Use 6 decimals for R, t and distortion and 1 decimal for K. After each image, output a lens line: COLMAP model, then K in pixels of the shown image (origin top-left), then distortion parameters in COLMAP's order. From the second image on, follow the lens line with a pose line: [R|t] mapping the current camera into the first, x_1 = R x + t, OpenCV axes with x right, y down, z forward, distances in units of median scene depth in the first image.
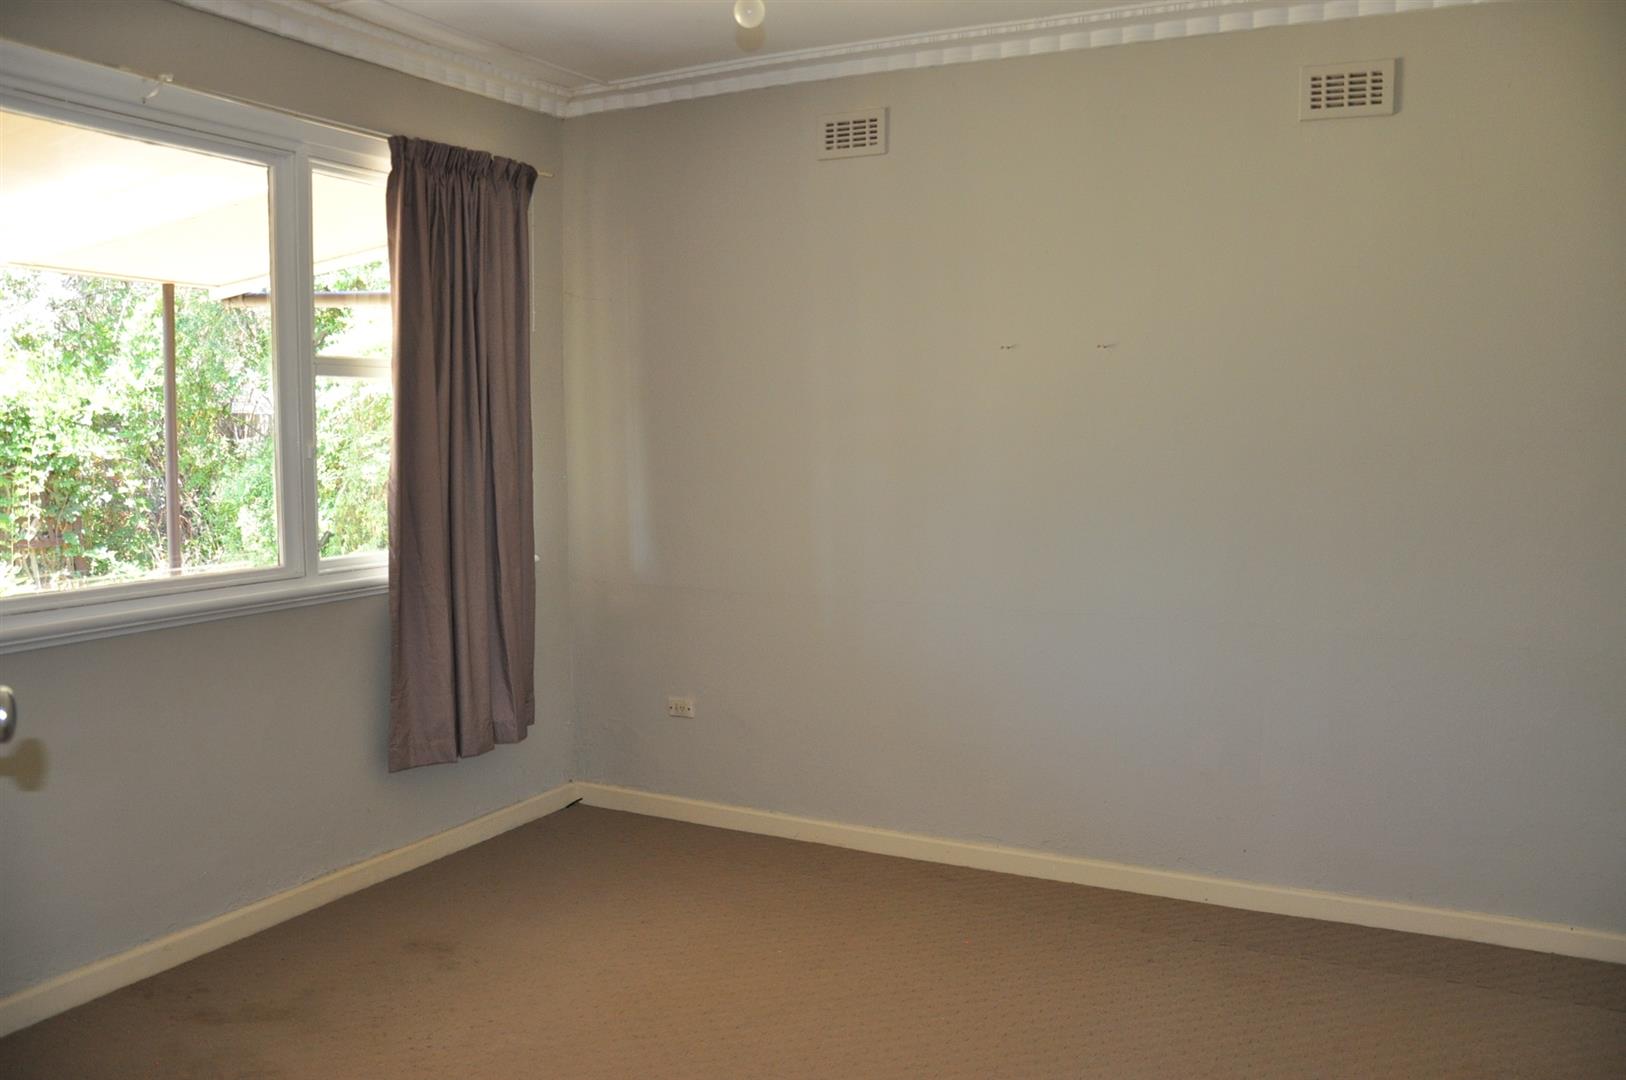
lens RADIAL K [[1279.0, 0, 817.1], [0, 1279.0, 538.7], [0, 0, 1]] dist [-0.113949, -0.002300]
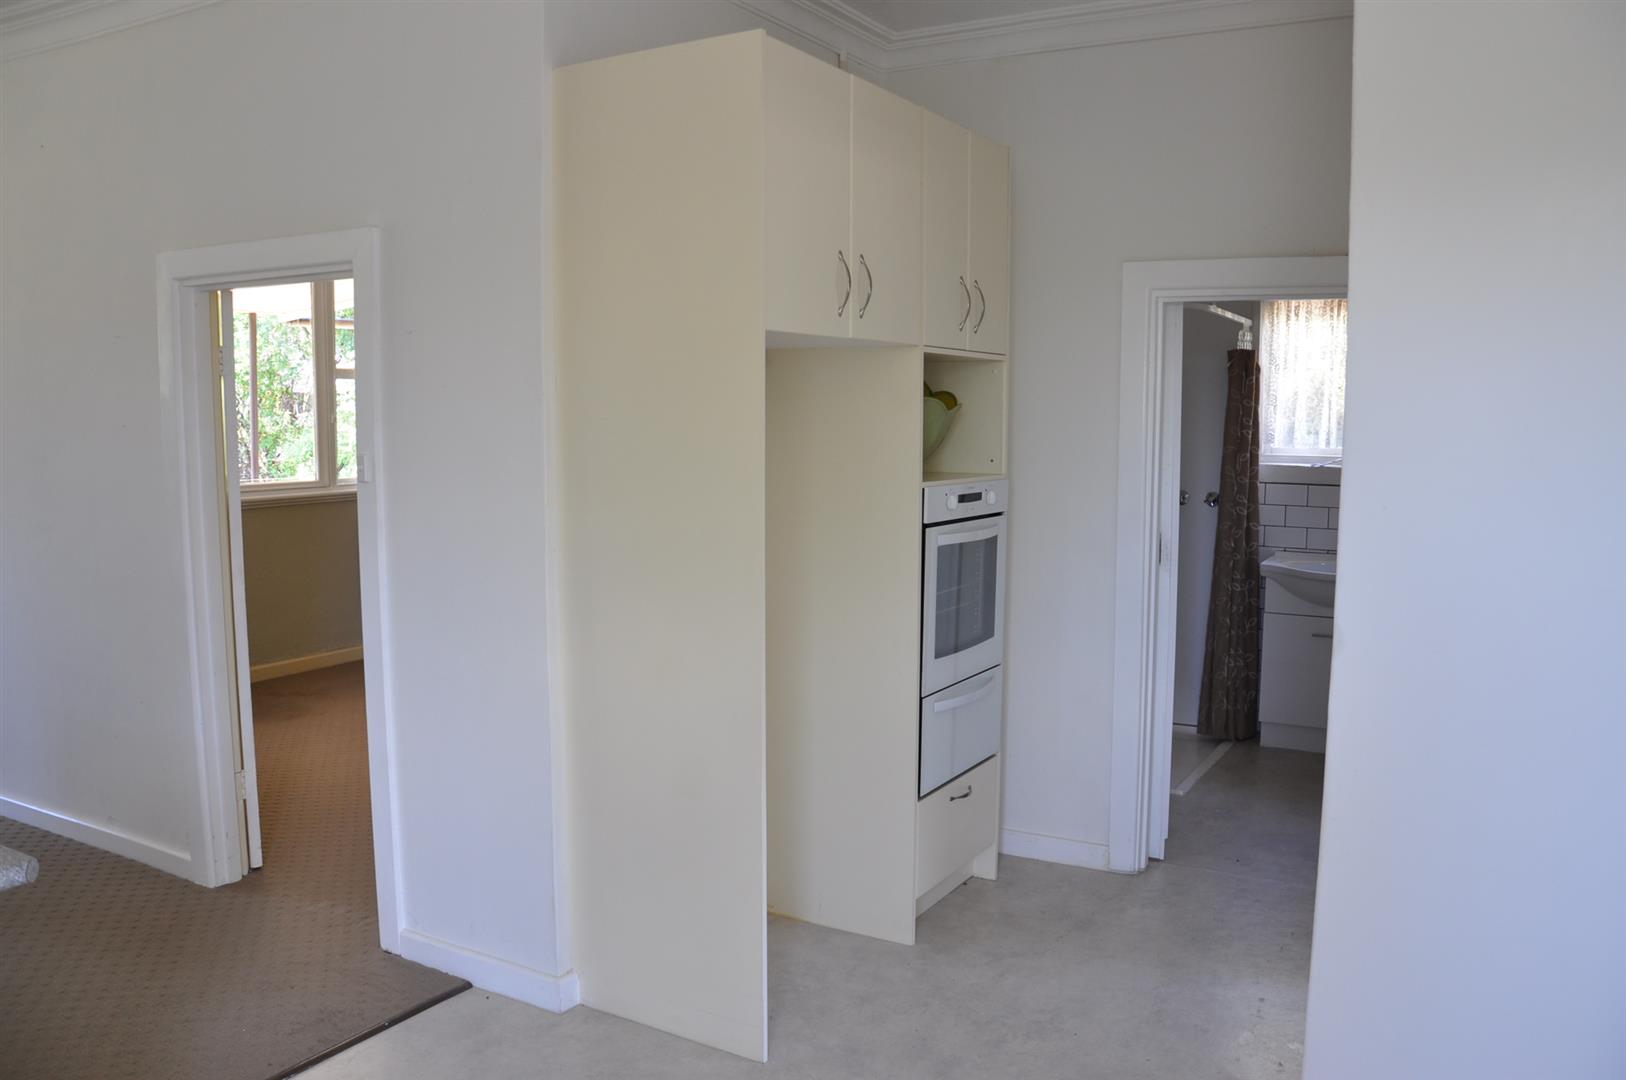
lens RADIAL K [[1279.0, 0, 811.0], [0, 1279.0, 546.1], [0, 0, 1]] dist [-0.113949, -0.002300]
pose [[0.998775, 0.015417, -0.047010, 0.152165], [-0.014427, 0.999668, 0.021330, 0.026407], [0.047323, -0.020626, 0.998667, -0.321058]]
